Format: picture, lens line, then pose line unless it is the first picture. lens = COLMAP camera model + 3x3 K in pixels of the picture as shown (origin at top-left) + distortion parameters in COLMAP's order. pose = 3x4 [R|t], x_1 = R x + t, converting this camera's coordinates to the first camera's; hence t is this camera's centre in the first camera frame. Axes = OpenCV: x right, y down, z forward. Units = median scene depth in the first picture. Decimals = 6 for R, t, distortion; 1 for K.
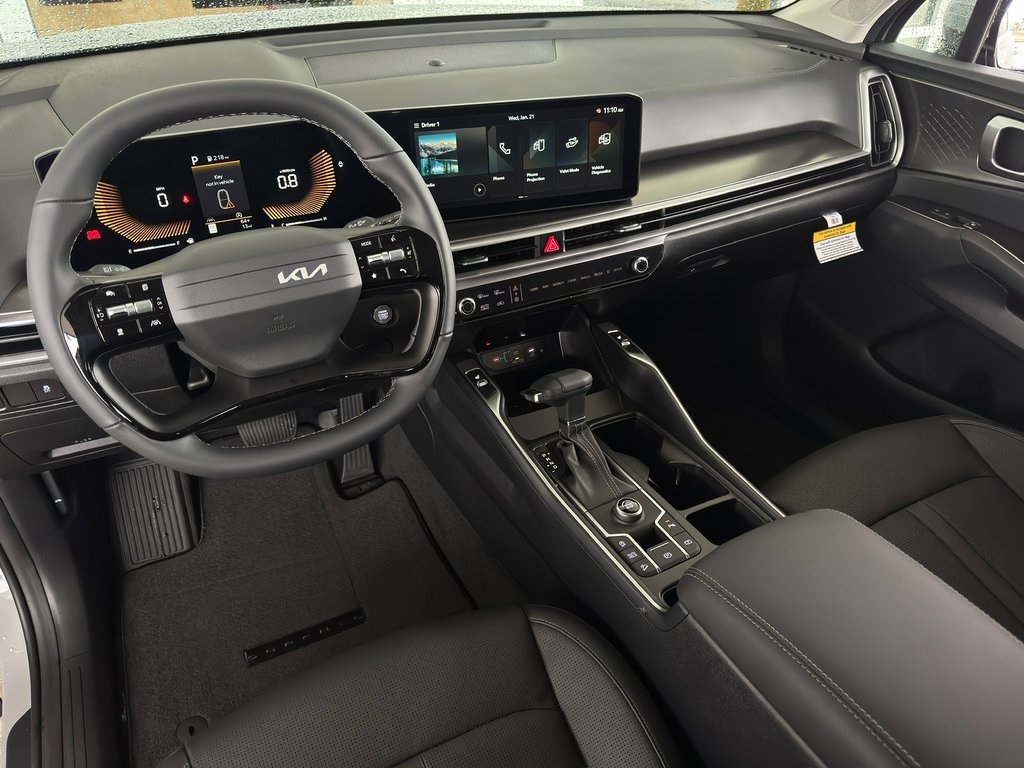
lens RADIAL K [[723.1, 0, 512.0], [0, 723.1, 384.0], [0, 0, 1]] dist [0.093452, -0.136093]
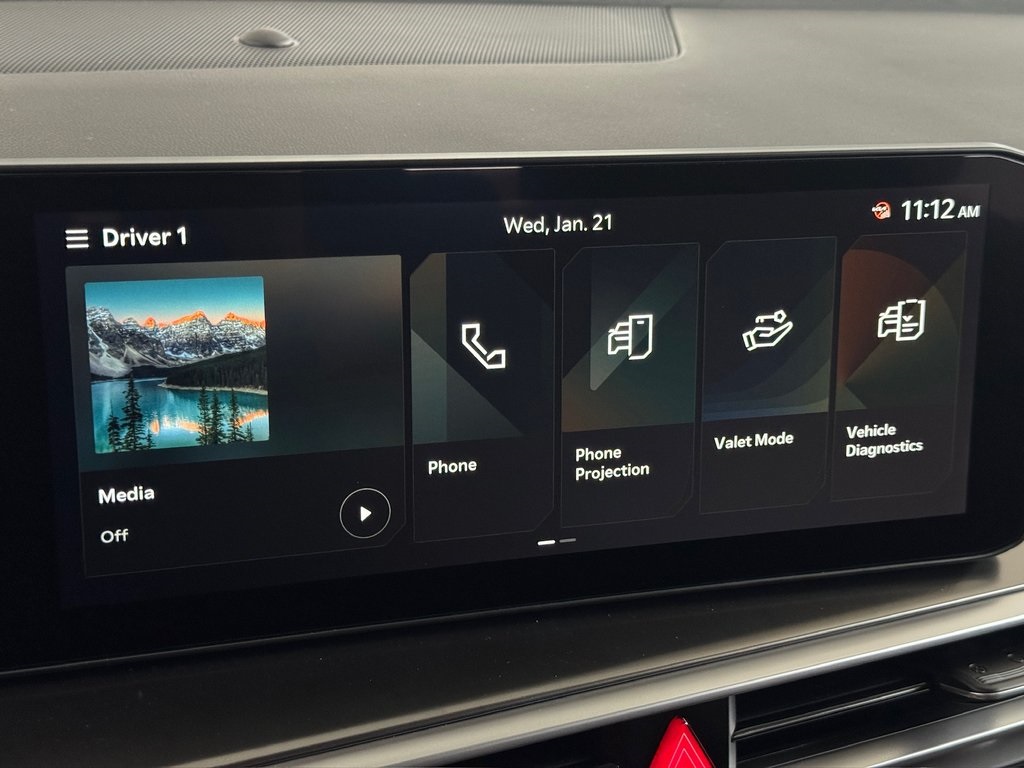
lens RADIAL K [[1471.9, 0, 512.0], [0, 1471.9, 384.0], [0, 0, 1]] dist [0.205293, -0.507221]
pose [[0.999169, 0.038241, -0.014078, 0.006388], [-0.040542, 0.967674, -0.248923, -0.197387], [0.004104, 0.249287, 0.968421, 0.556063]]
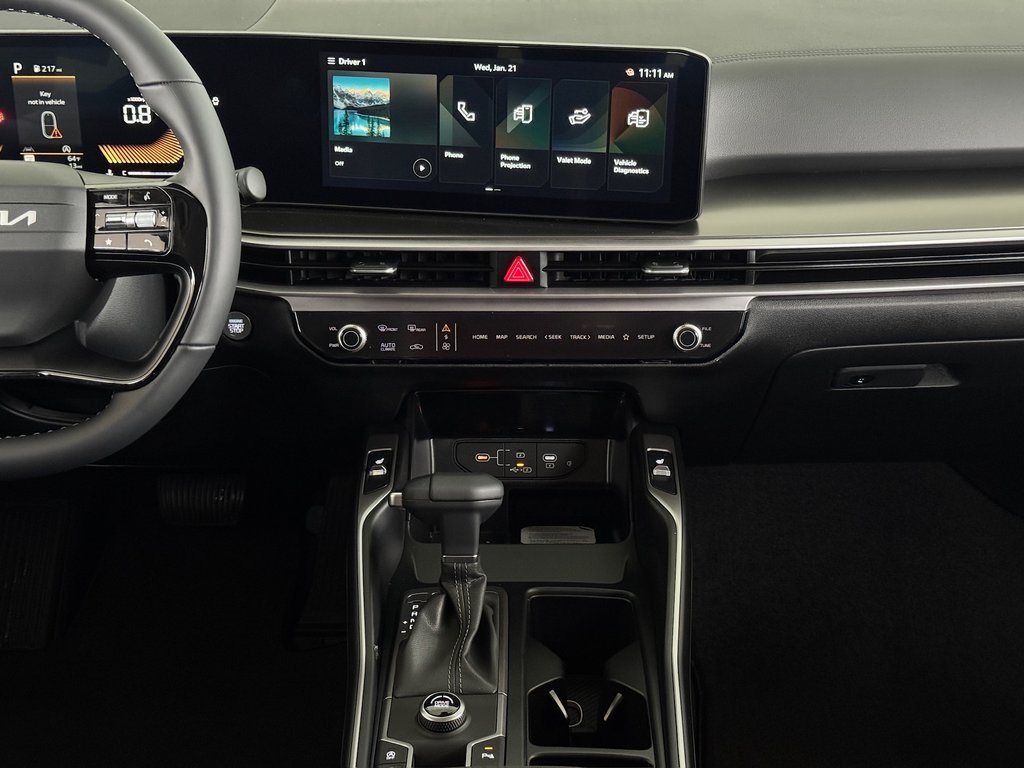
lens RADIAL K [[1471.9, 0, 512.0], [0, 1471.9, 384.0], [0, 0, 1]] dist [0.205293, -0.507221]
pose [[0.881982, 0.194531, -0.429262, 0.633539], [-0.255154, 0.962898, -0.087889, 0.010078], [0.396238, 0.187045, 0.898893, -0.104238]]
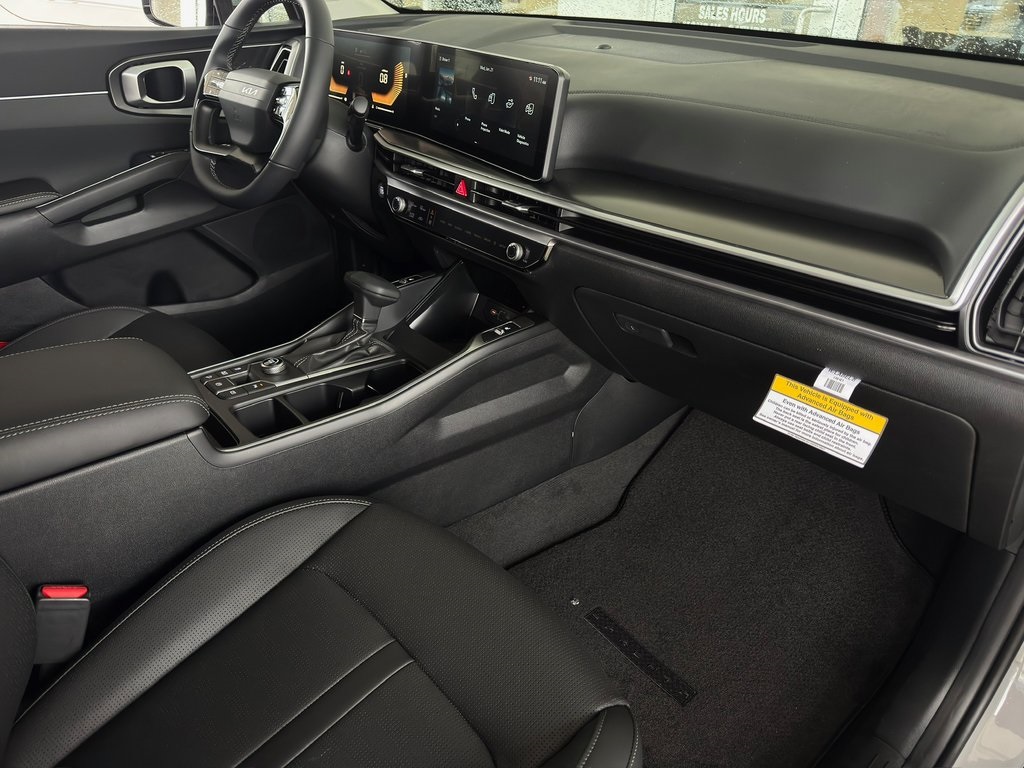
lens RADIAL K [[723.1, 0, 512.0], [0, 723.1, 384.0], [0, 0, 1]] dist [0.093452, -0.136093]
pose [[0.241673, 0.465378, -0.851480, 1.179438], [-0.581786, 0.771775, 0.256688, -0.303580], [0.776607, 0.433345, 0.457268, 0.731145]]
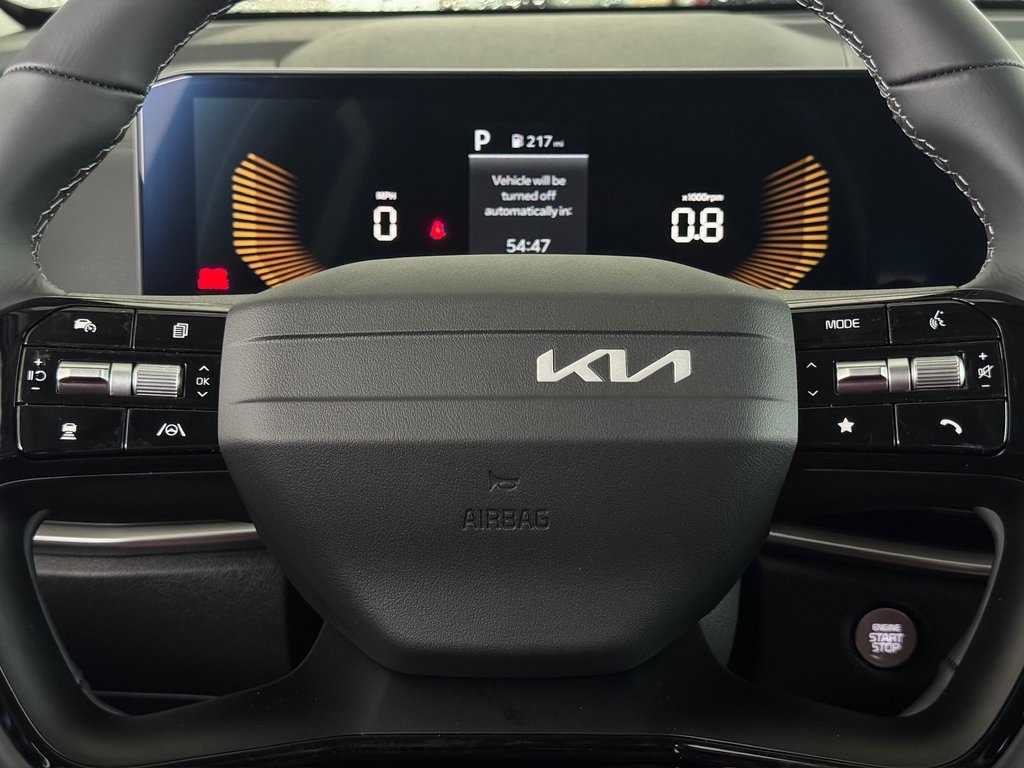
lens RADIAL K [[1471.9, 0, 512.0], [0, 1471.9, 384.0], [0, 0, 1]] dist [0.205293, -0.507221]
pose [[0.866274, 0.103324, -0.488768, -0.010346], [-0.268996, 0.920908, -0.282080, 0.033358], [0.420964, 0.375835, 0.825552, 0.337222]]
